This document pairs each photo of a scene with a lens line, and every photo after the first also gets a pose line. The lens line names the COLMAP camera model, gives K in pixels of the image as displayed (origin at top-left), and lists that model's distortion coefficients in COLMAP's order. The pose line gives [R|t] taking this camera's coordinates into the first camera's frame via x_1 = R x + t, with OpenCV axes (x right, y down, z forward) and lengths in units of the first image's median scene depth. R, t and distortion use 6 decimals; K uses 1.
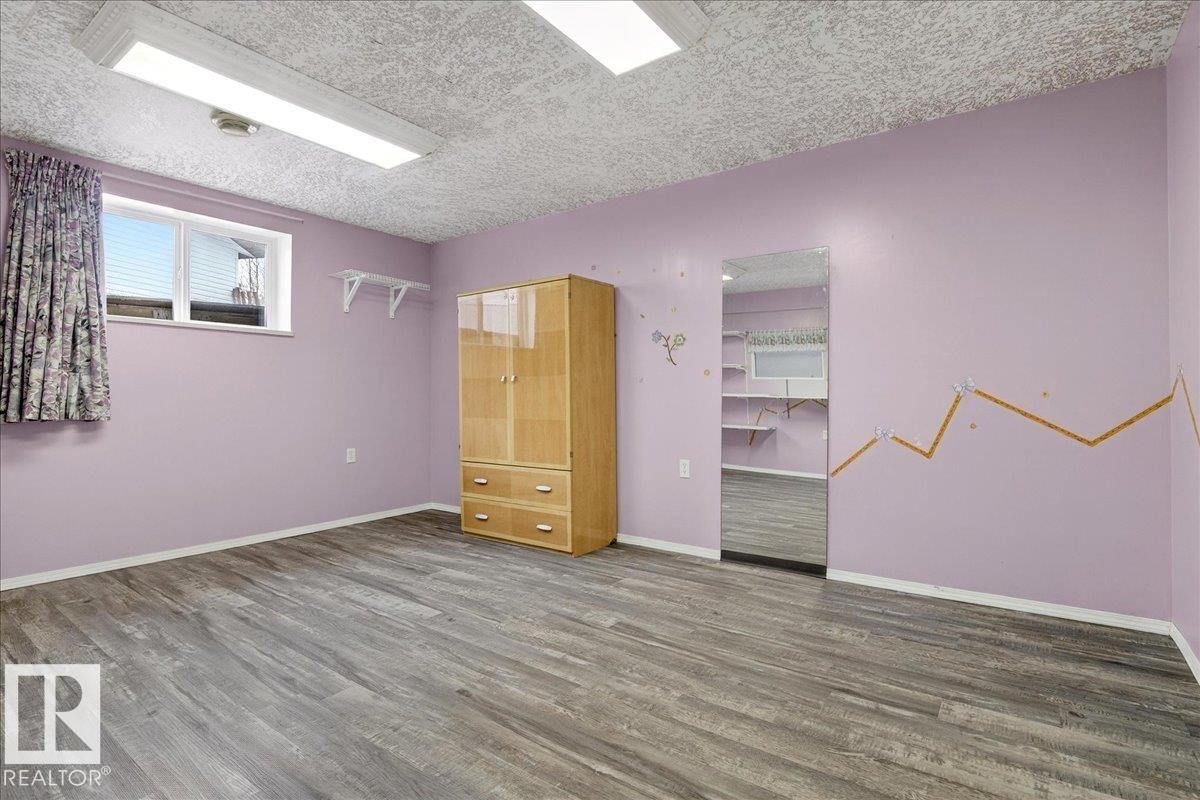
lens RADIAL K [[570.5, 0, 590.0], [0, 570.5, 396.3], [0, 0, 1]] dist [-0.022624, -0.002671]
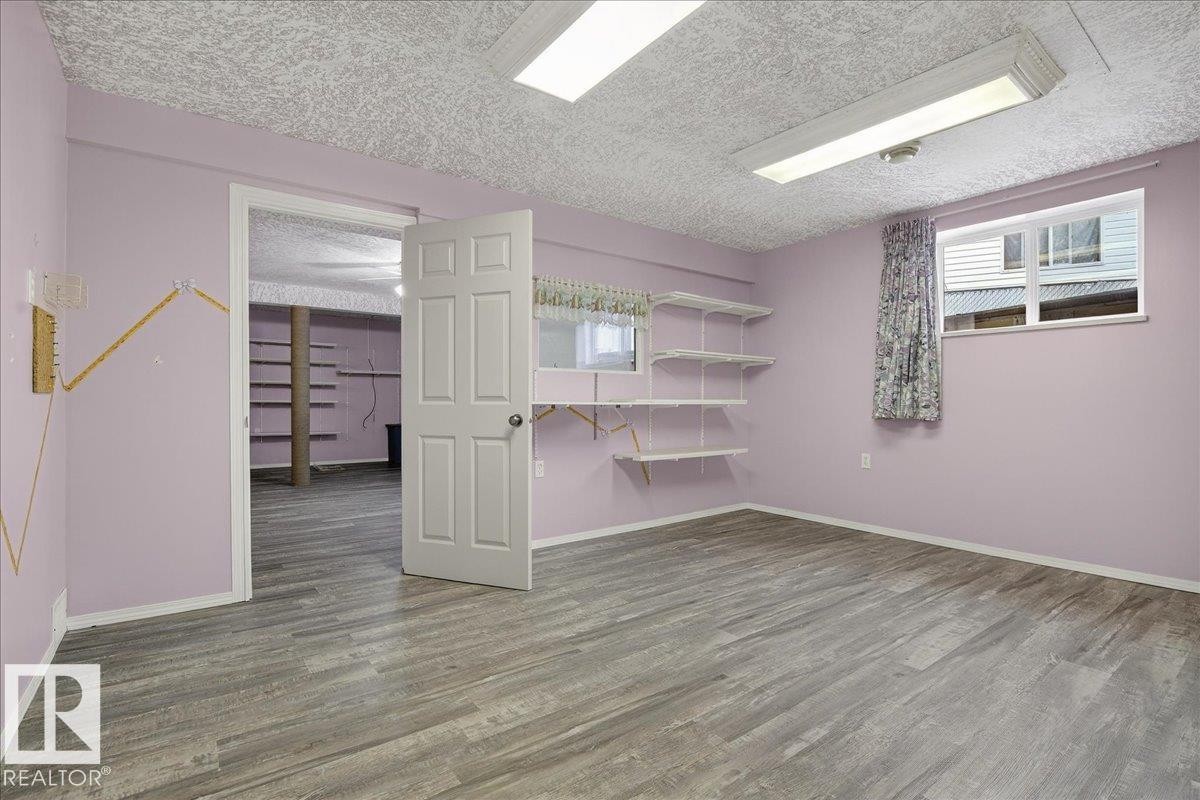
lens RADIAL K [[570.5, 0, 591.2], [0, 570.5, 400.7], [0, 0, 1]] dist [-0.022624, -0.002671]
pose [[-0.298549, -0.001429, -0.954393, 0.599567], [0.001987, 0.999996, -0.002119, 0.001804], [0.954392, -0.002529, -0.298545, 0.748082]]
